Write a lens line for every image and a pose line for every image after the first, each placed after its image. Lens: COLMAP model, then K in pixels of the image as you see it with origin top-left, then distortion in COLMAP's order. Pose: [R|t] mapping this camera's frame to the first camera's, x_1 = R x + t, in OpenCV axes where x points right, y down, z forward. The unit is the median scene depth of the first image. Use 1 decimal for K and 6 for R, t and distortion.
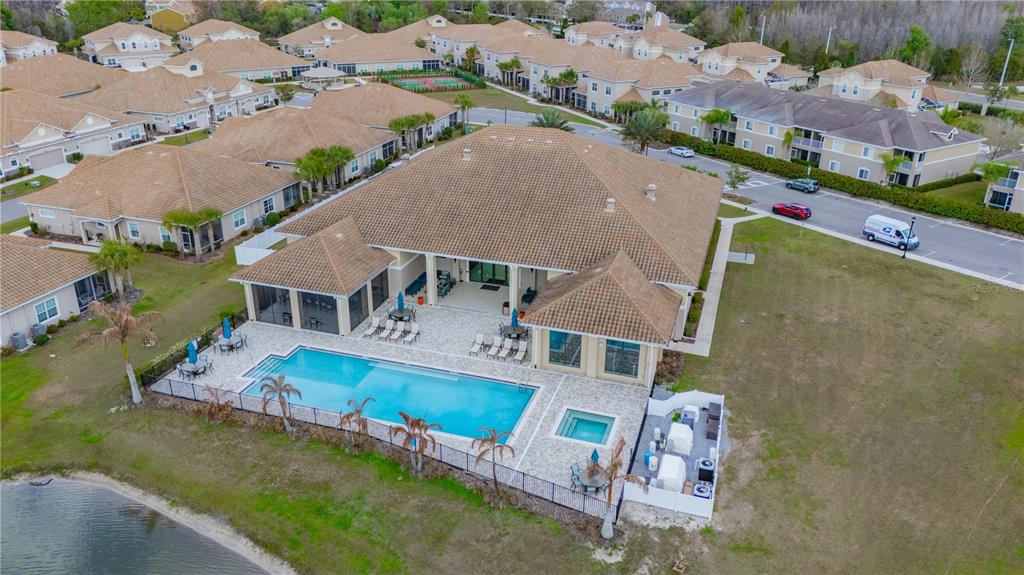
lens RADIAL K [[753.4, 0, 508.0], [0, 753.4, 289.9], [0, 0, 1]] dist [0.059872, -0.048656]
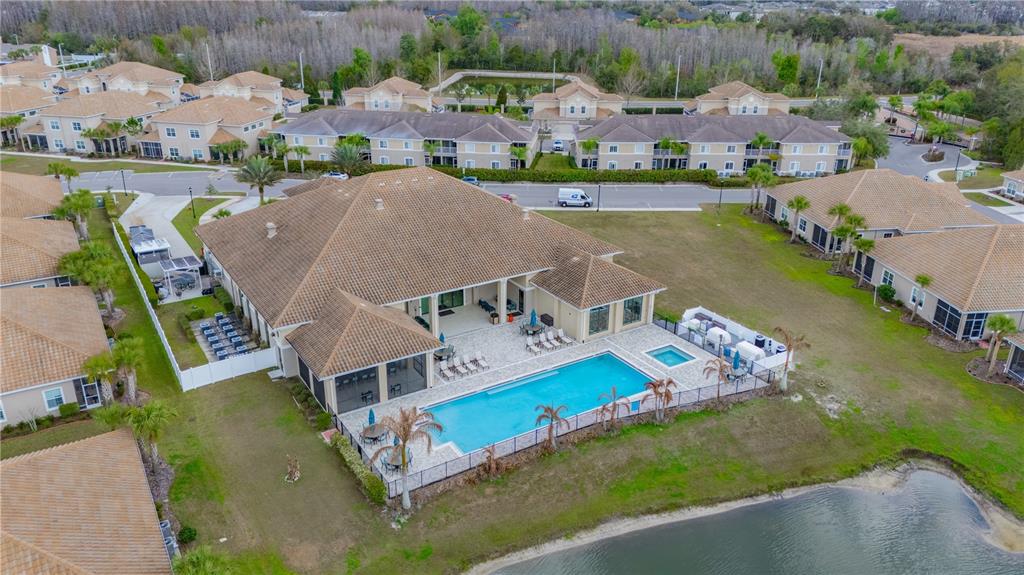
lens RADIAL K [[753.4, 0, 508.0], [0, 753.4, 289.9], [0, 0, 1]] dist [0.059872, -0.048656]
pose [[0.638689, -0.297918, 0.709451, -0.536814], [0.308756, 0.943750, 0.118347, -0.100088], [-0.704802, 0.143461, 0.694747, 0.109491]]
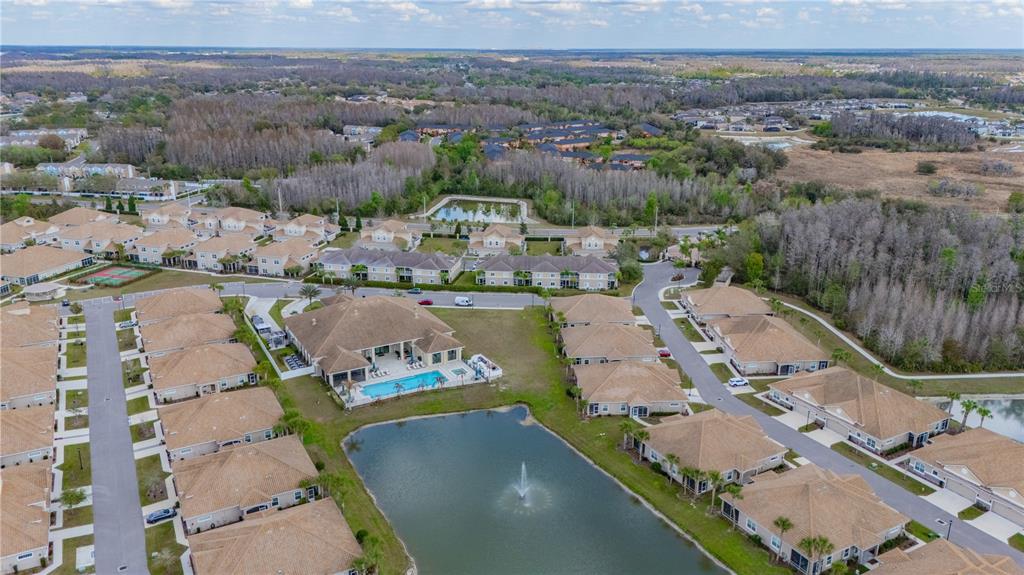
lens RADIAL K [[753.4, 0, 508.0], [0, 753.4, 289.9], [0, 0, 1]] dist [0.059872, -0.048656]
pose [[0.679858, -0.232718, 0.695439, -1.147531], [0.300150, 0.953547, 0.025664, -0.119185], [-0.669106, 0.191287, 0.718127, -0.989442]]
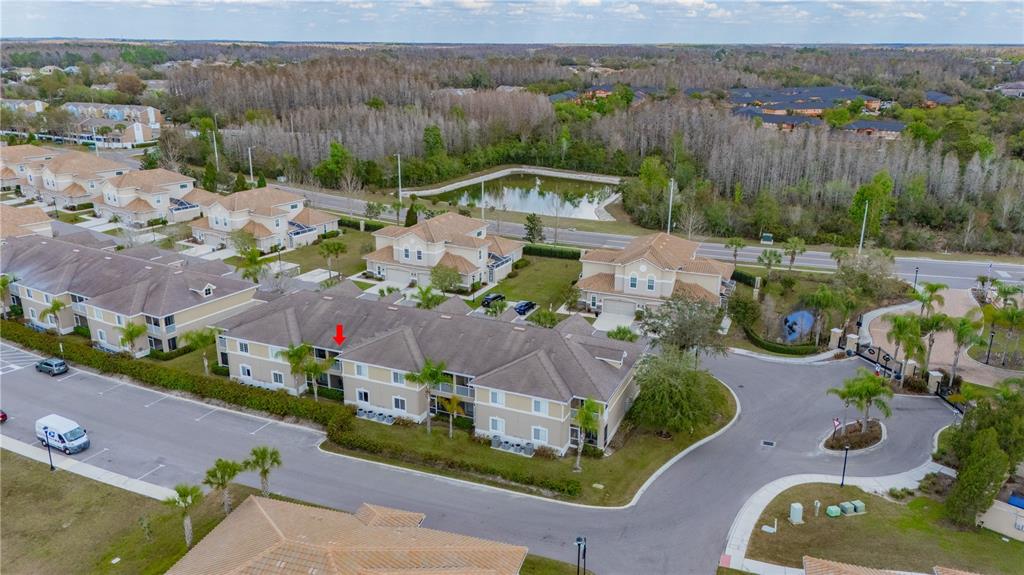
lens RADIAL K [[753.4, 0, 508.0], [0, 753.4, 289.9], [0, 0, 1]] dist [0.059872, -0.048656]
pose [[0.890259, -0.147312, 0.430974, 0.514008], [0.187611, 0.980851, -0.052278, -0.082079], [-0.415020, 0.127396, 0.900849, -0.043858]]
